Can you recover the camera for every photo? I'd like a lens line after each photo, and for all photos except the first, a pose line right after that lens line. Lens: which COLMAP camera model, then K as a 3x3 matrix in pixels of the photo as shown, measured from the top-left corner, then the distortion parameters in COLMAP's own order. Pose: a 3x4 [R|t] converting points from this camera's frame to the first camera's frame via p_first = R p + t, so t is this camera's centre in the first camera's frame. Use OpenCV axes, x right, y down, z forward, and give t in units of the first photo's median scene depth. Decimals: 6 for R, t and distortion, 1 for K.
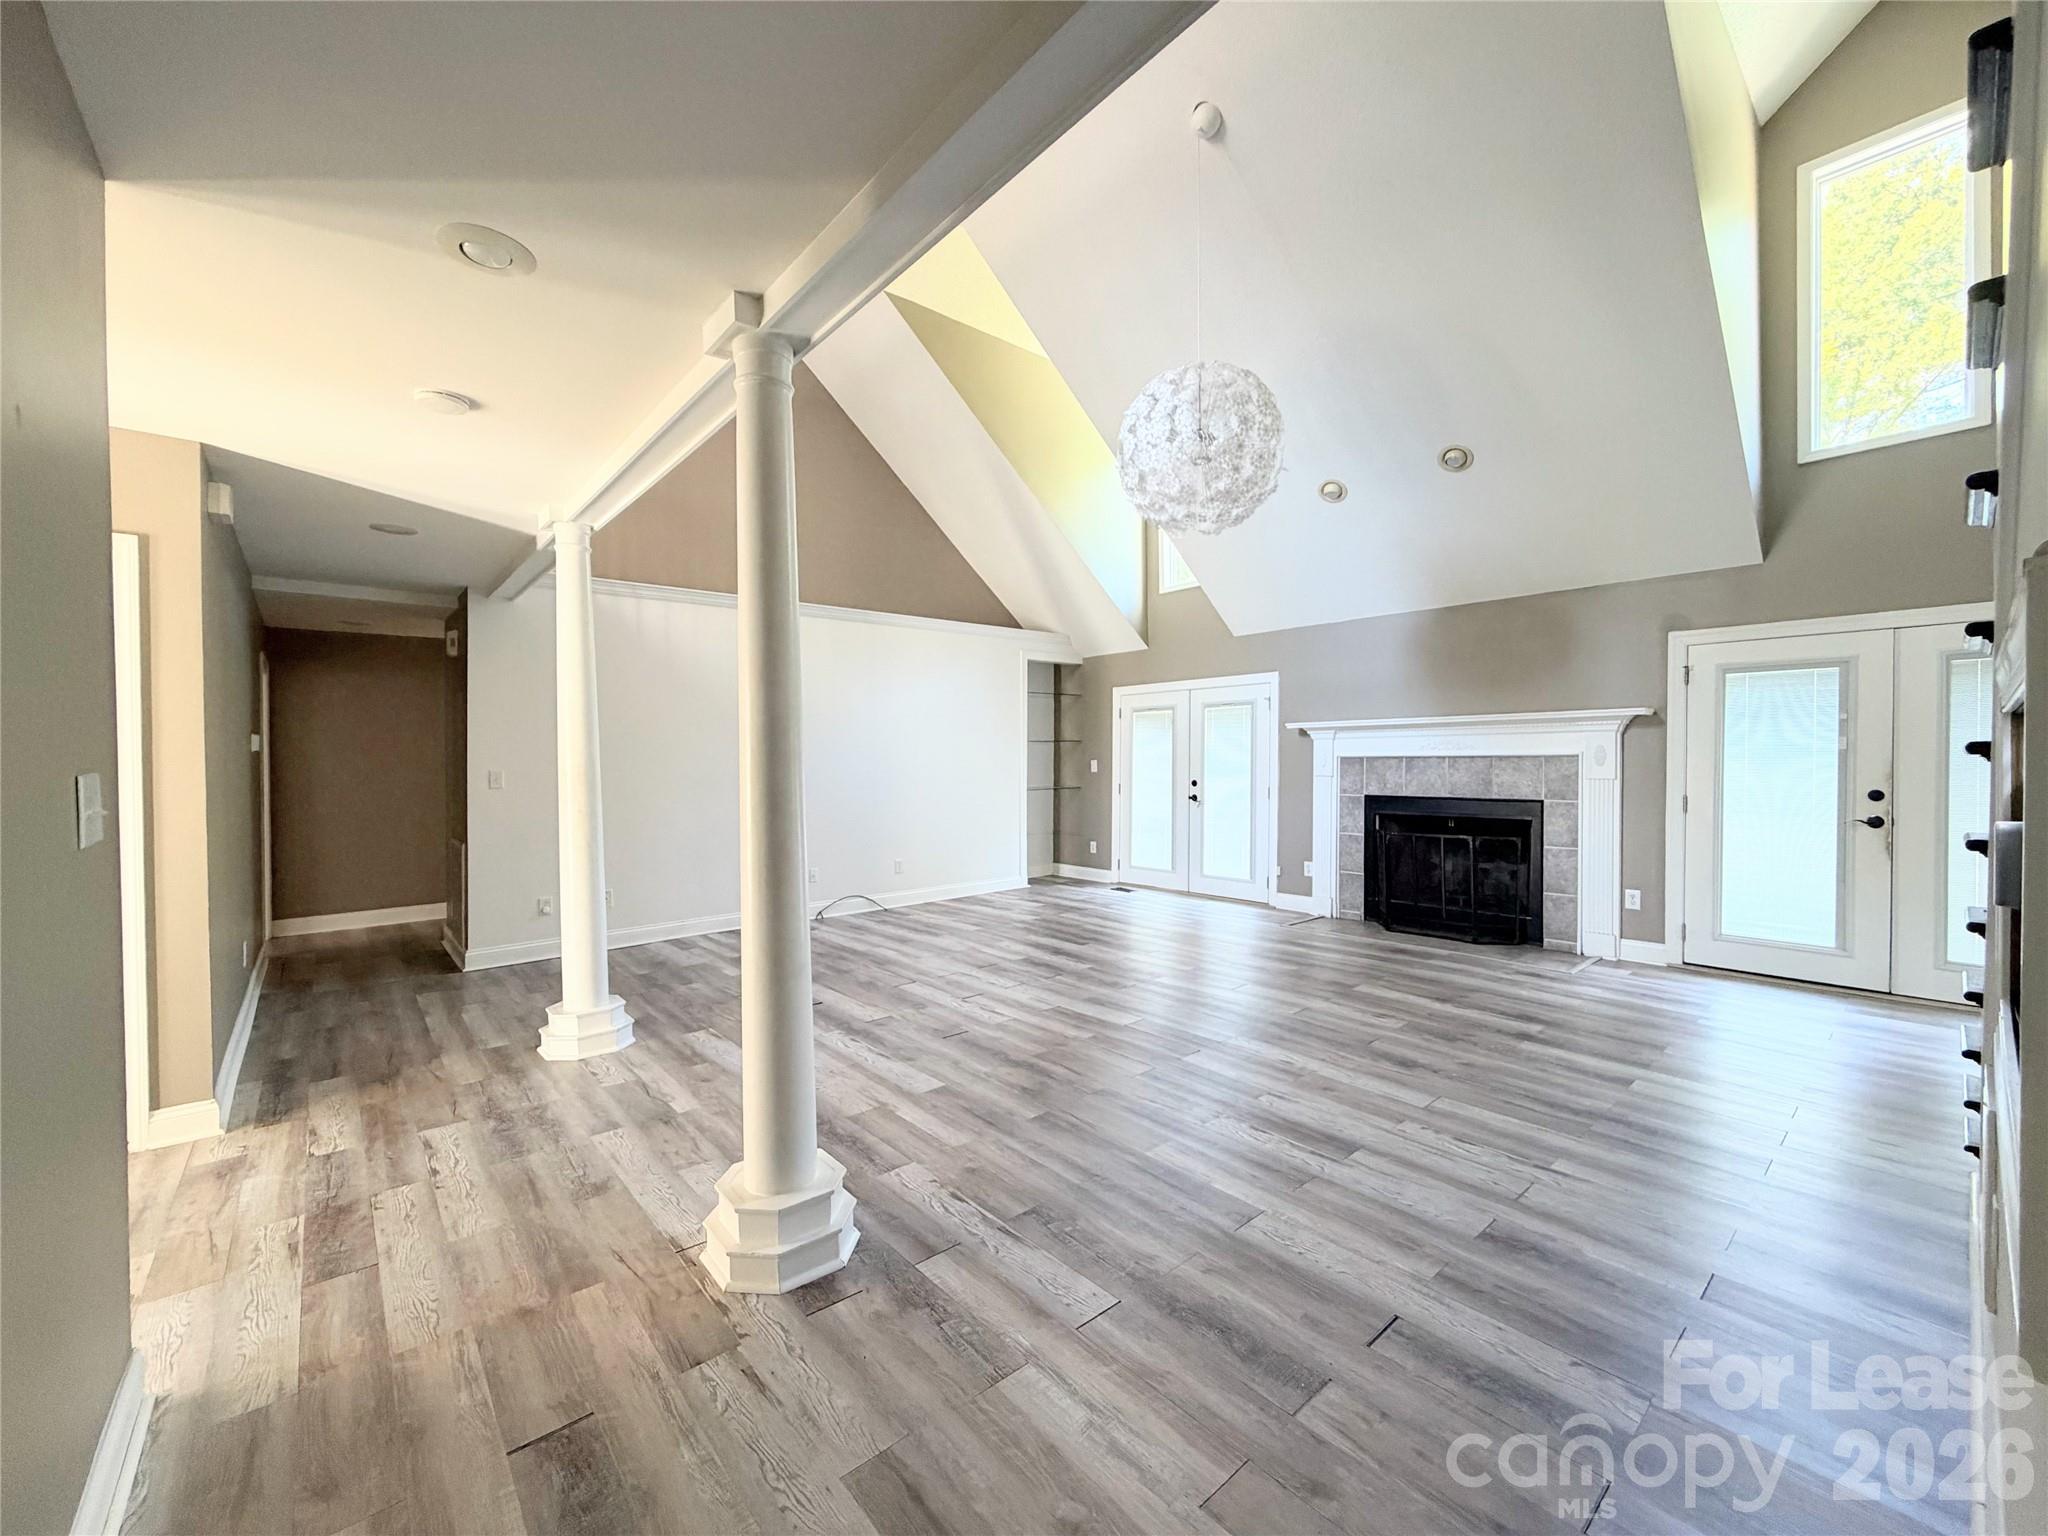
lens RADIAL K [[814.5, 0, 1019.5], [0, 814.5, 768.9], [0, 0, 1]] dist [-0.001491, 0.000248]
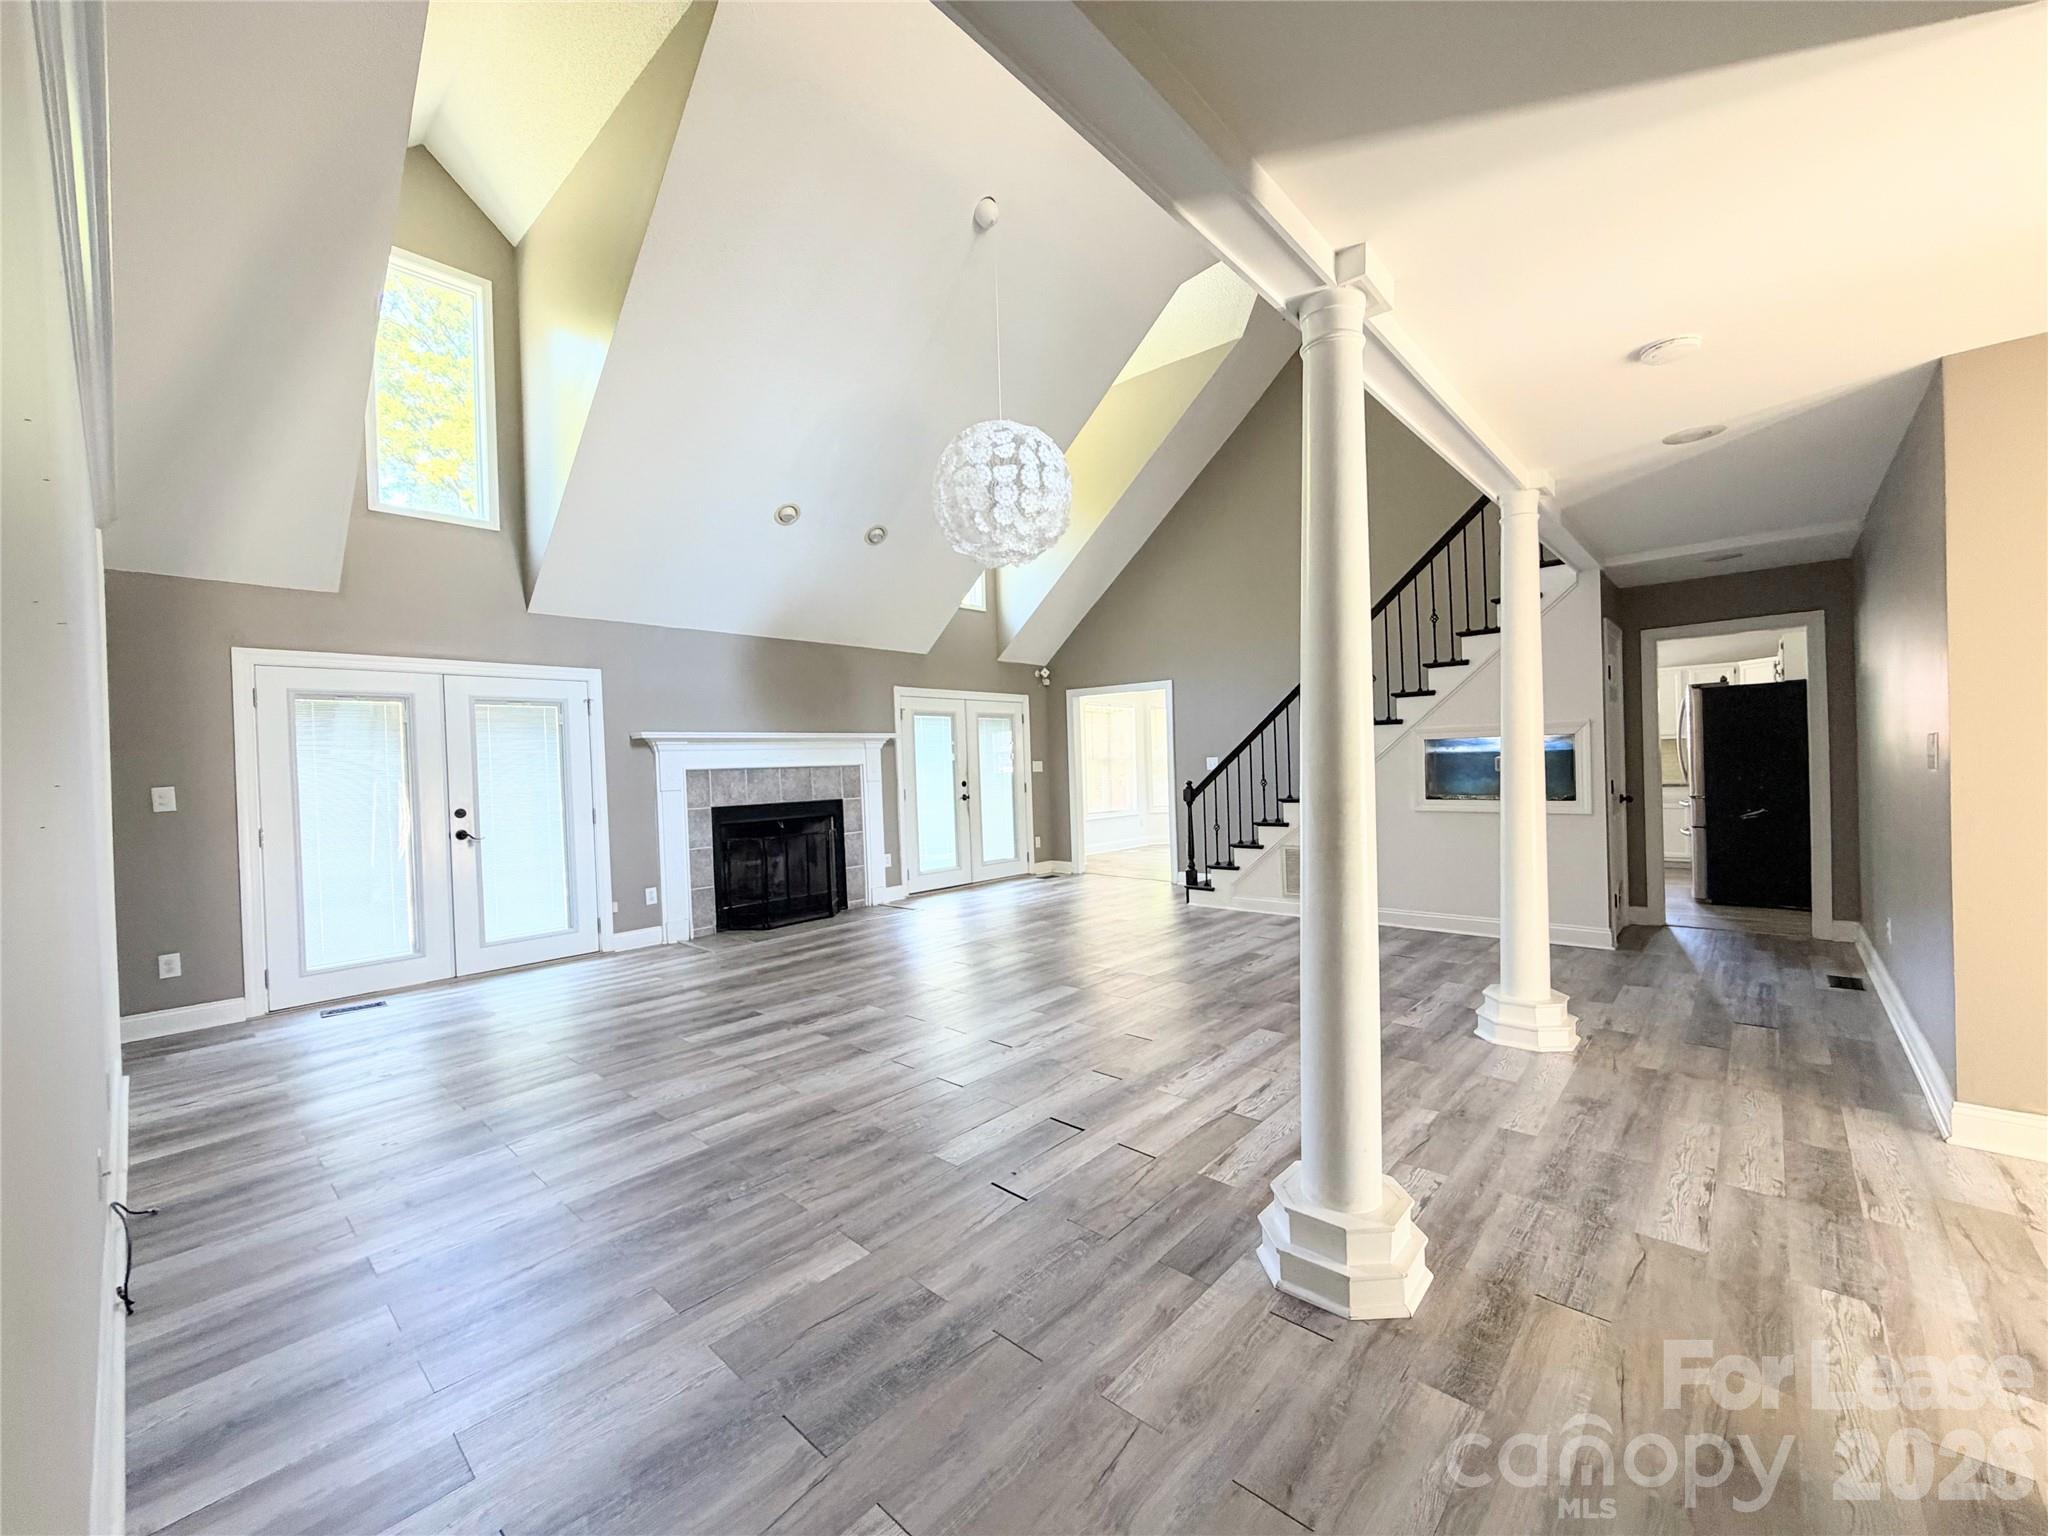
lens RADIAL K [[814.5, 0, 1017.1], [0, 814.5, 767.1], [0, 0, 1]] dist [-0.001491, 0.000248]
pose [[-0.116155, 0.005443, 0.993216, -0.927471], [0.042276, 0.999106, -0.000531, -0.001703], [-0.992331, 0.041927, -0.116282, 1.120891]]
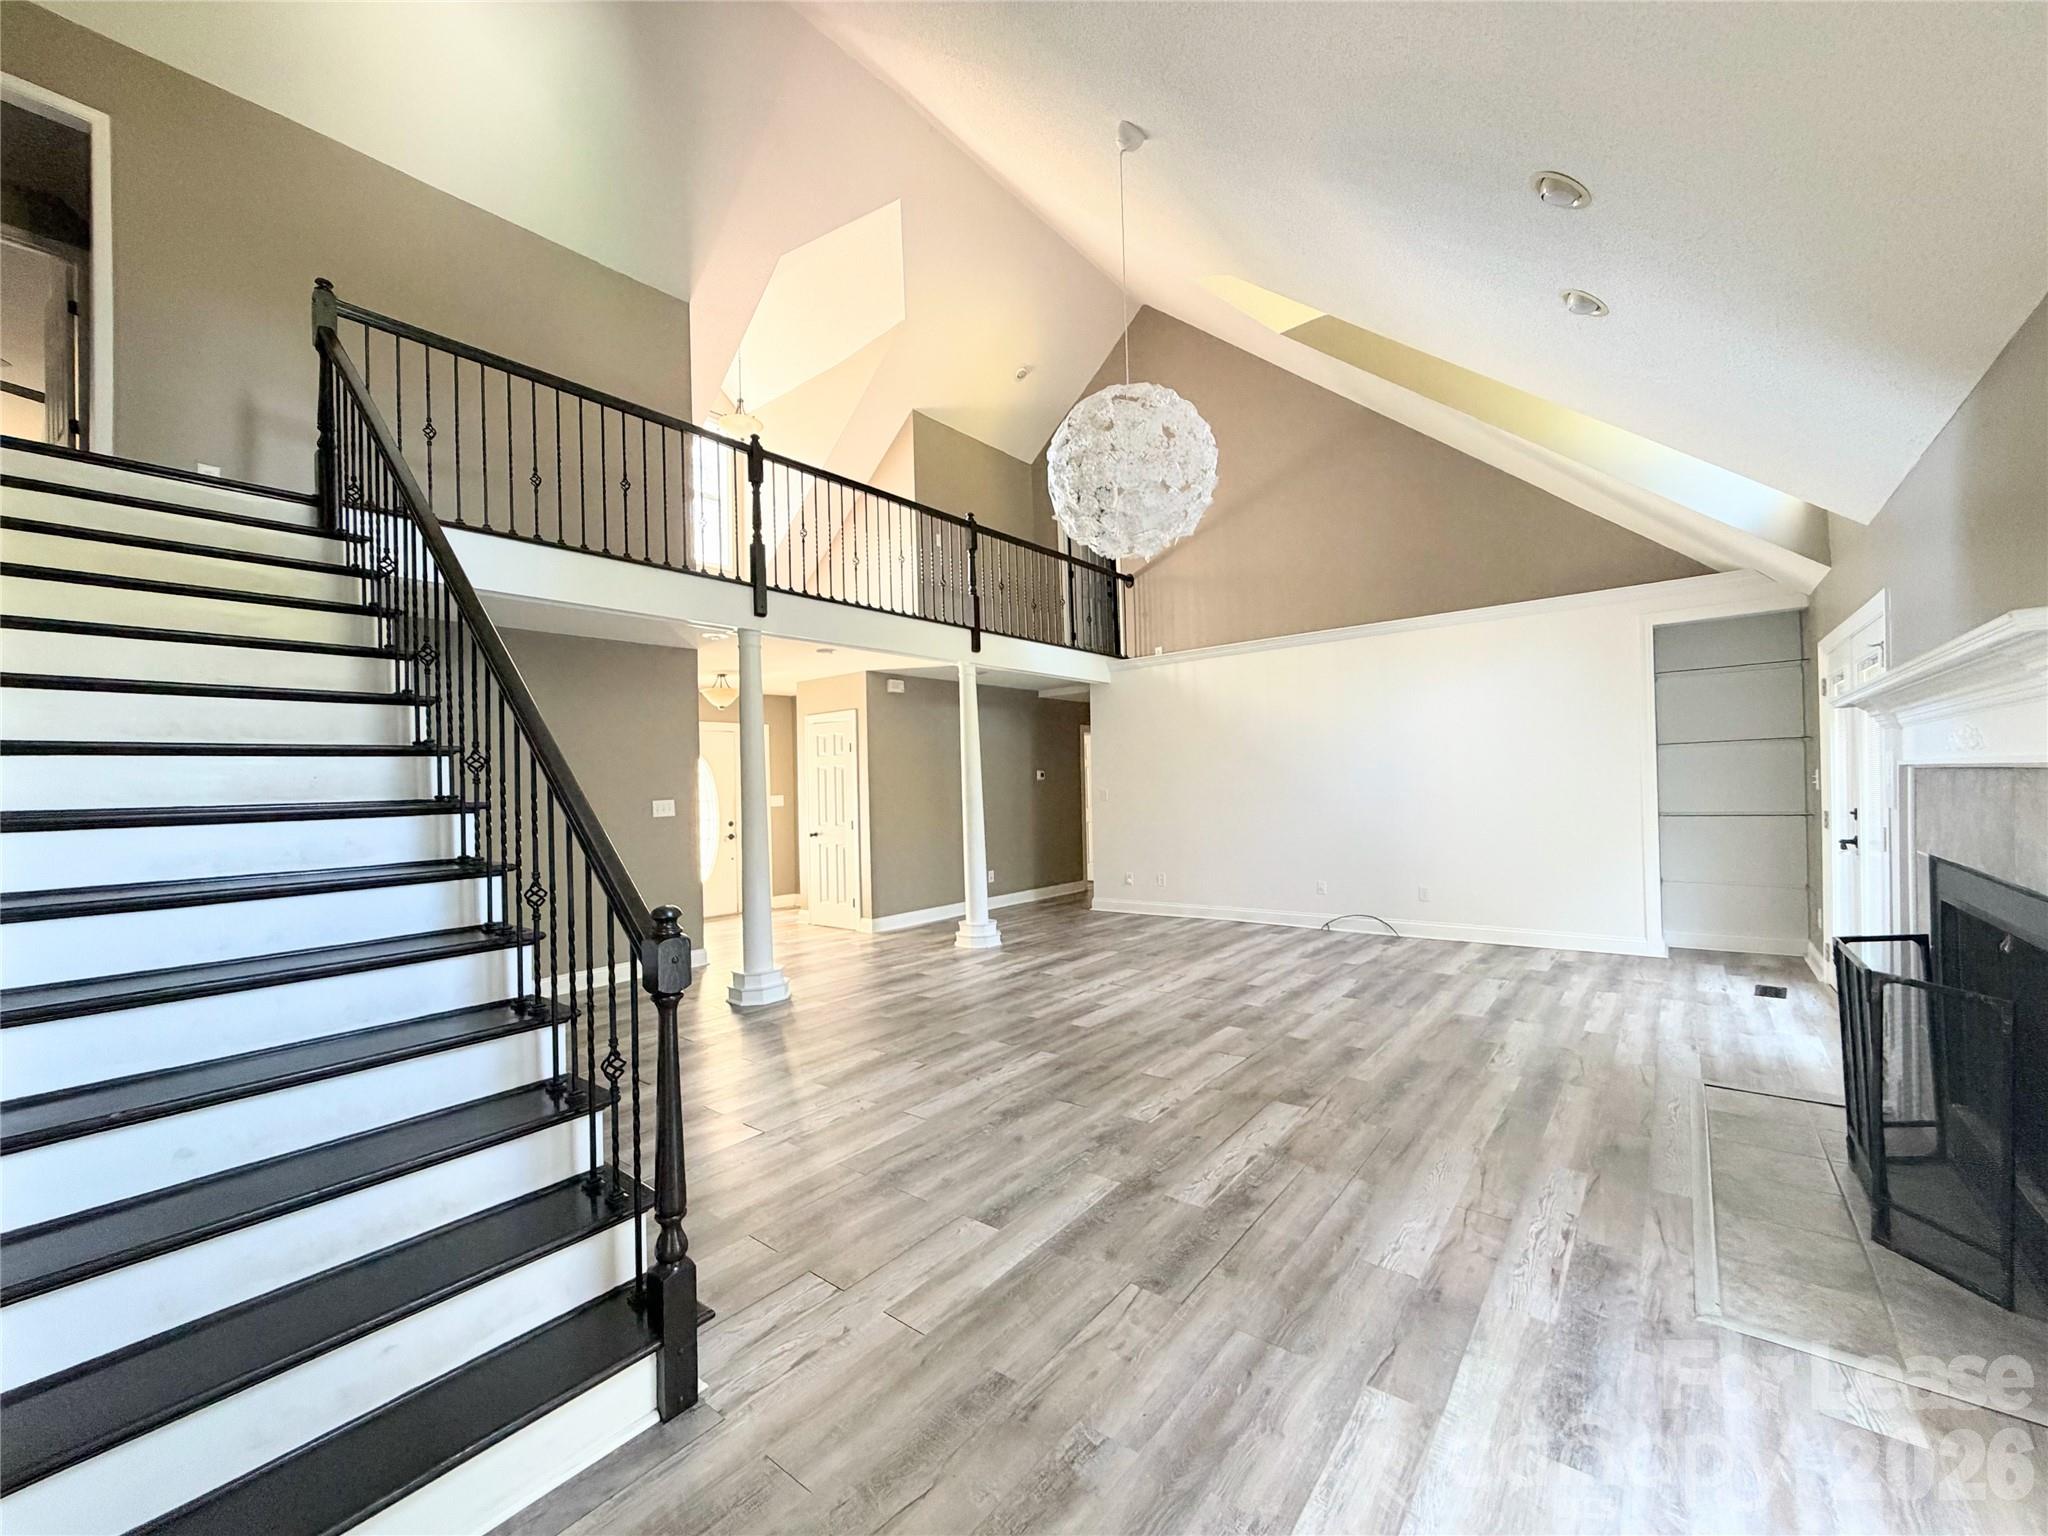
lens RADIAL K [[814.5, 0, 1023.4], [0, 814.5, 779.5], [0, 0, 1]] dist [-0.001491, 0.000248]
pose [[0.185363, -0.006299, -0.982650, 1.141775], [0.014587, 0.999887, -0.003658, -0.020195], [0.982562, -0.013656, 0.185434, 0.678619]]
